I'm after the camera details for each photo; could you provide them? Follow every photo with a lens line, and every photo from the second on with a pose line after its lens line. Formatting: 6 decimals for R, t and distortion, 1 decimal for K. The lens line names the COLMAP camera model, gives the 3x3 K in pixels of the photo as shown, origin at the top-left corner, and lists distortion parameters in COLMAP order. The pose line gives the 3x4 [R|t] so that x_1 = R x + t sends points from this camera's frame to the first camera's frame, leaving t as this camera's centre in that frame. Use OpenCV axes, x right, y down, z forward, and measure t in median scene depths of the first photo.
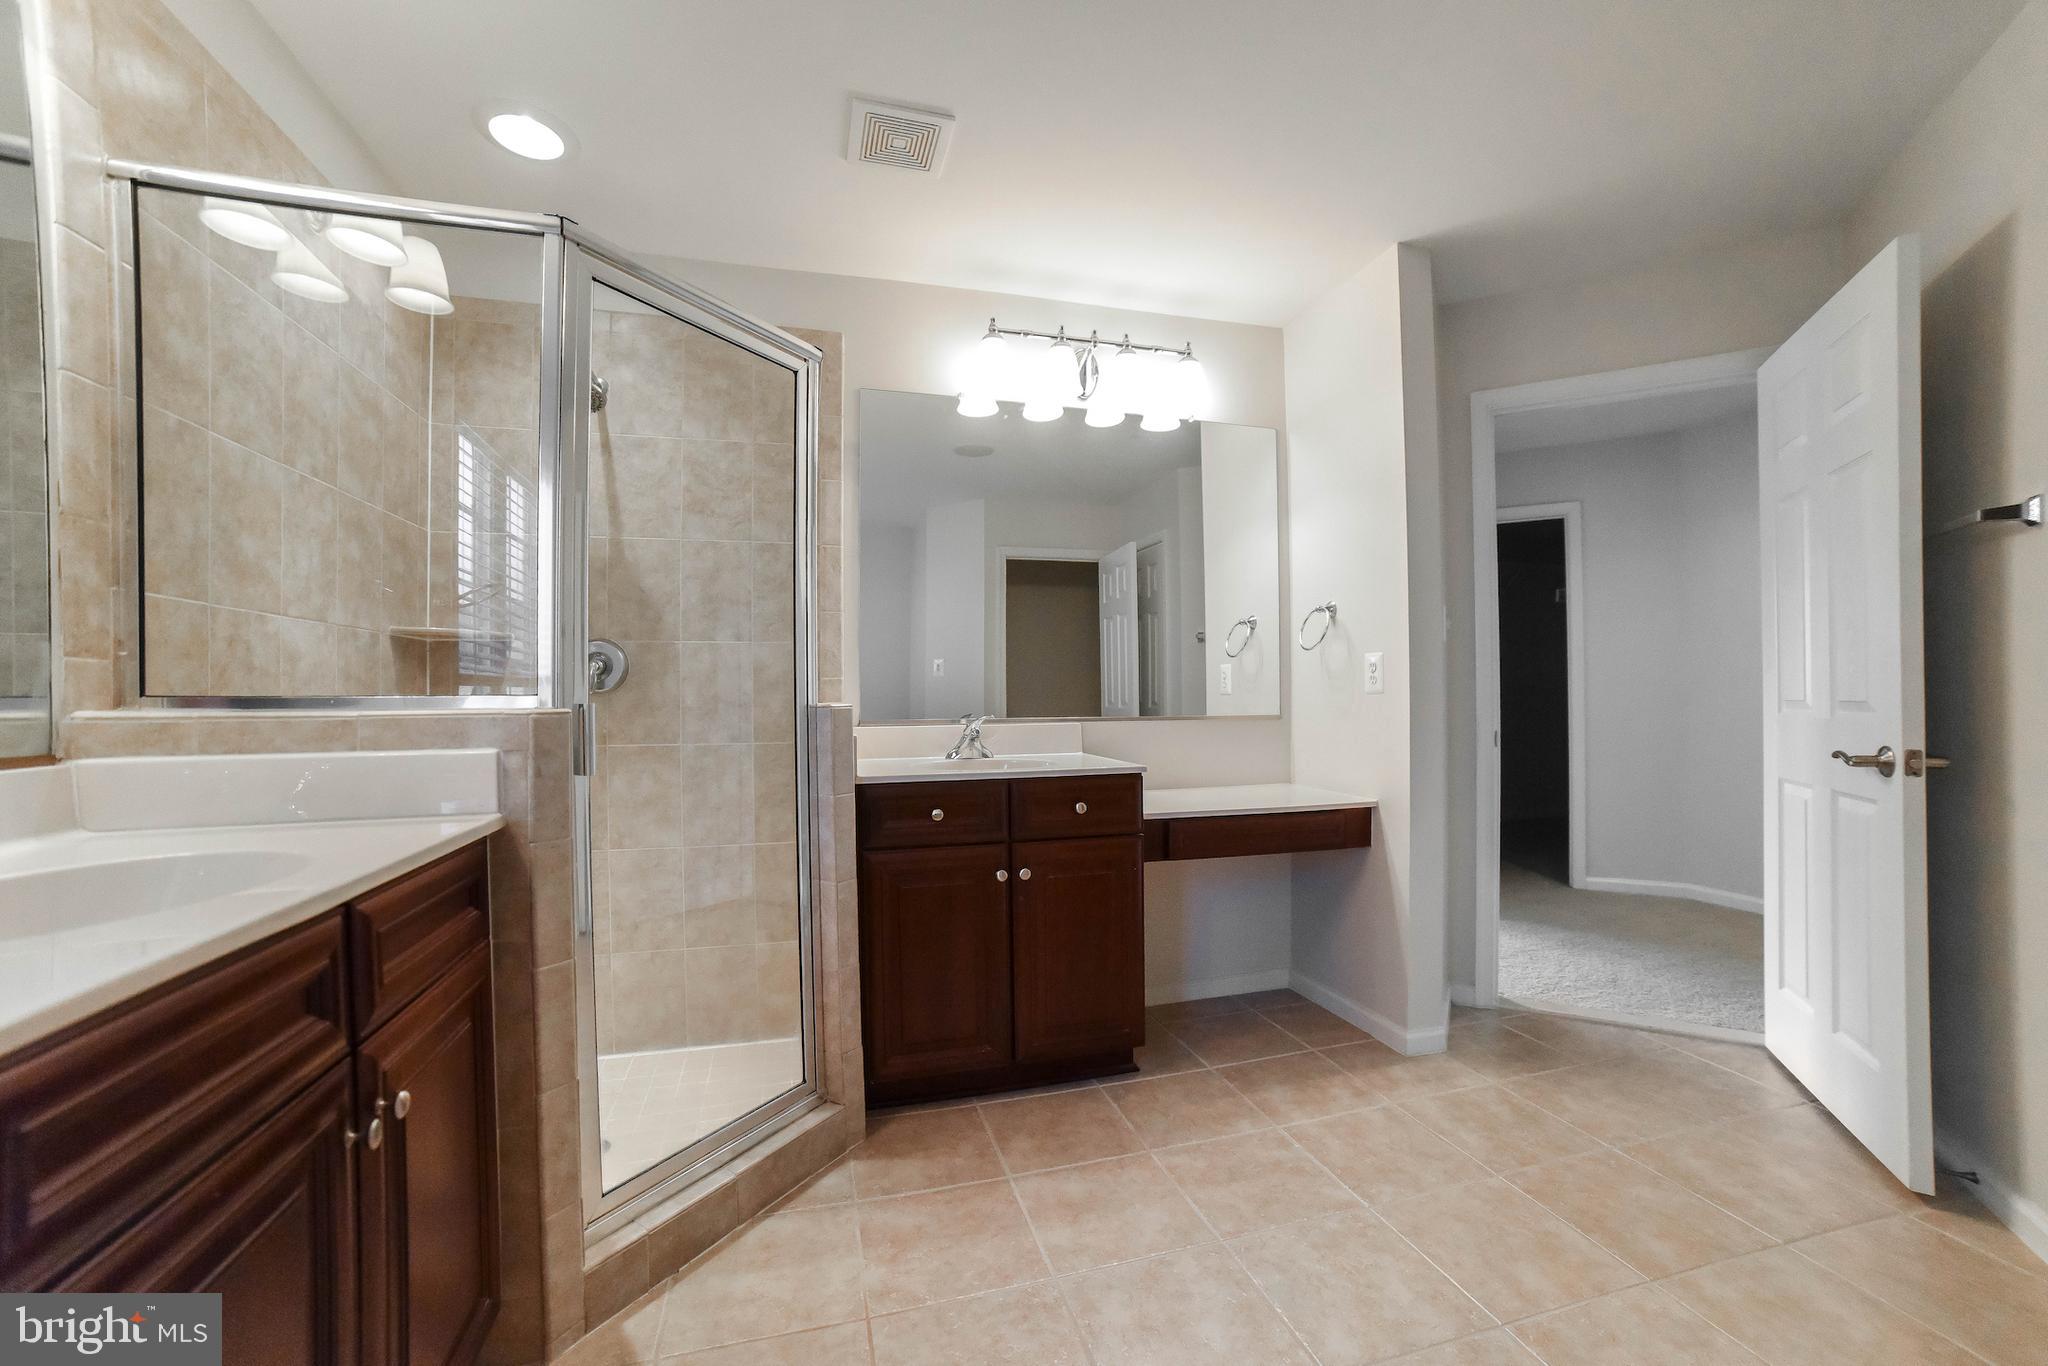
lens RADIAL K [[811.7, 0, 1039.4], [0, 811.7, 695.4], [0, 0, 1]] dist [-0.031792, 0.010438]
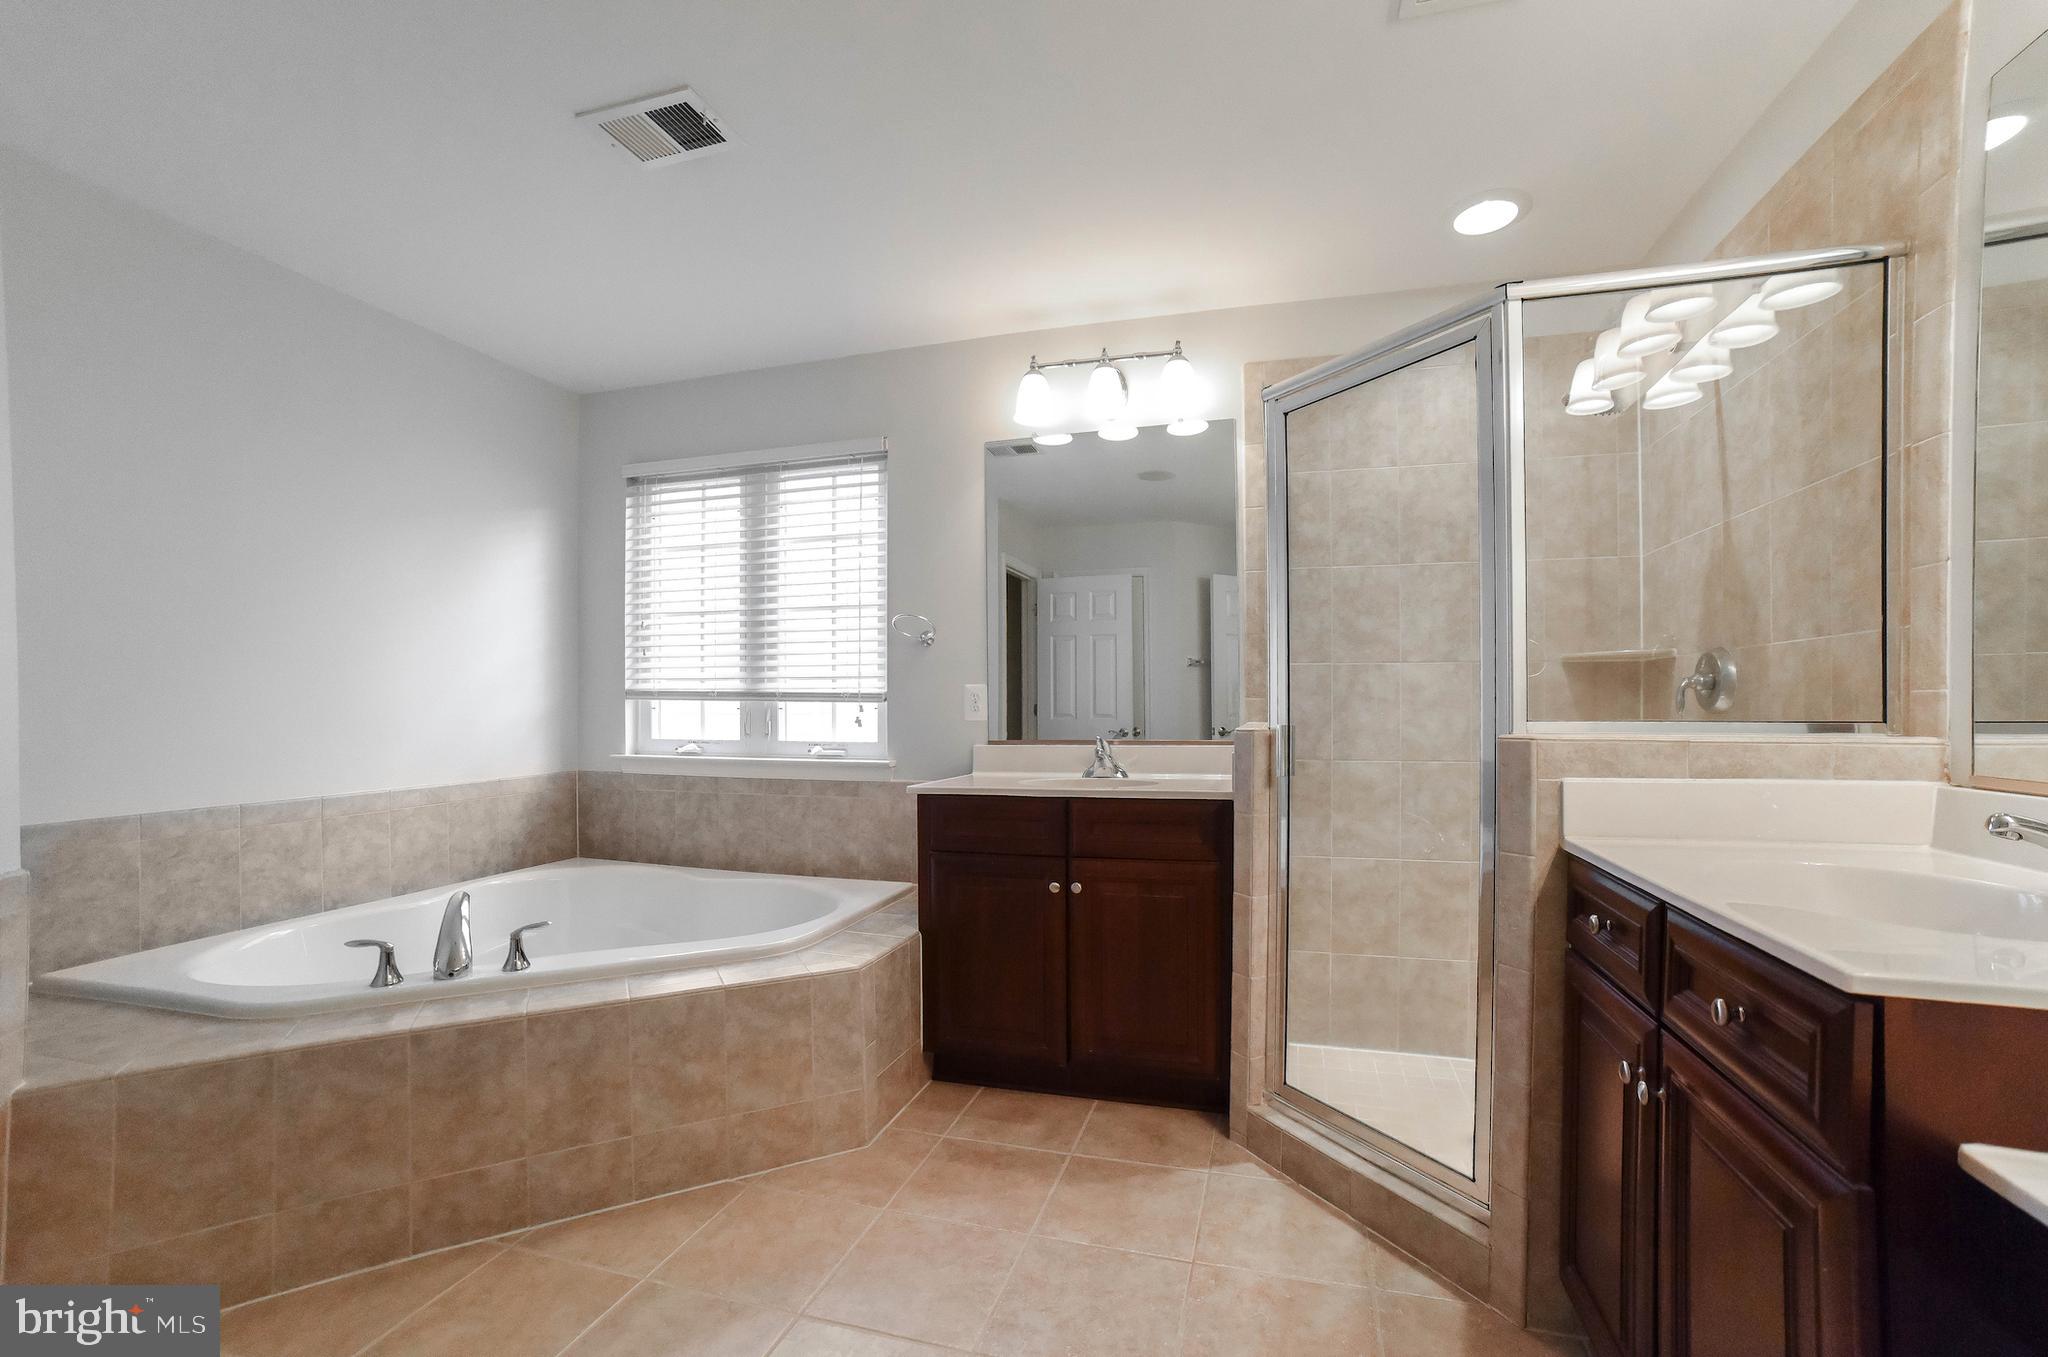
lens RADIAL K [[852.8, 0, 1040.6], [0, 852.8, 707.0], [0, 0, 1]] dist [-0.001731, -0.000057]
pose [[-0.527038, 0.004902, -0.849828, 0.835085], [0.005051, 0.999984, 0.002635, -0.022535], [0.849827, -0.002904, -0.527054, 1.293313]]
